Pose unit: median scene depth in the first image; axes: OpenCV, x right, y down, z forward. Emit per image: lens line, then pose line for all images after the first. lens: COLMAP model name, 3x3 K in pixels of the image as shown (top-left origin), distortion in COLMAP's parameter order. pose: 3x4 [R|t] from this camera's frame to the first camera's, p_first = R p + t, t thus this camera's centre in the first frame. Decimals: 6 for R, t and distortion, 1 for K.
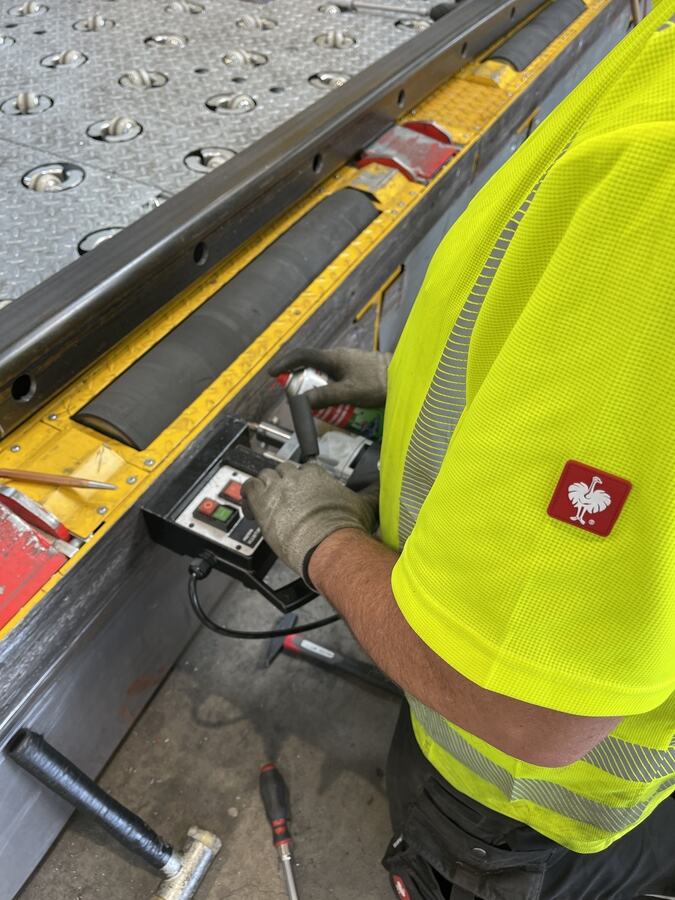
lens RADIAL K [[680.2, 0, 338.7], [0, 680.2, 457.6], [0, 0, 1]] dist [0.033949, -0.056278]
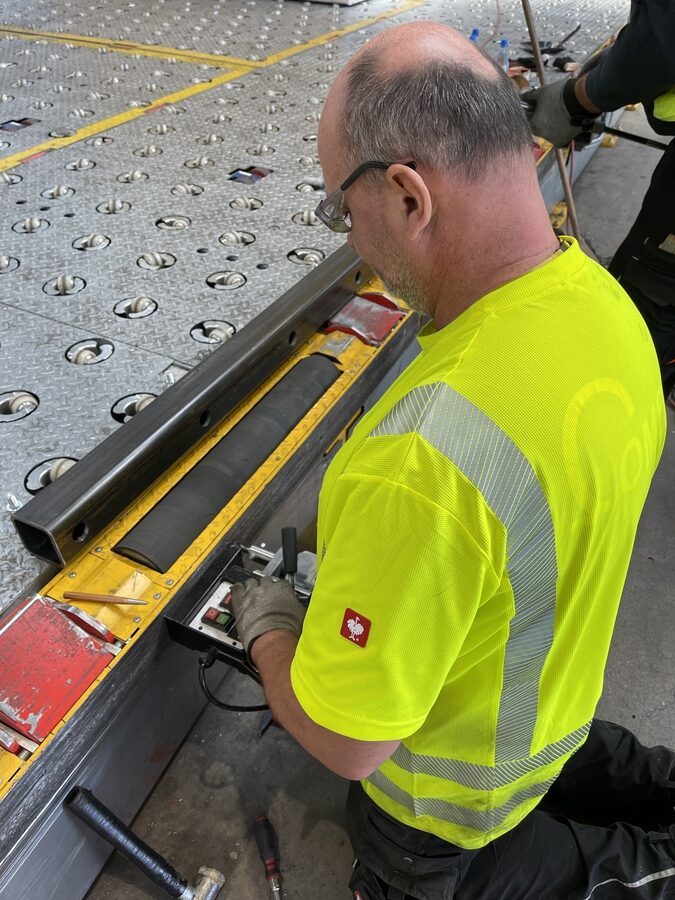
lens RADIAL K [[680.2, 0, 345.7], [0, 680.2, 452.4], [0, 0, 1]] dist [0.033949, -0.056278]
pose [[0.999456, -0.030249, 0.013131, 0.055499], [0.031574, 0.992704, -0.116374, -0.065188], [-0.009515, 0.116725, 0.993119, -0.327523]]
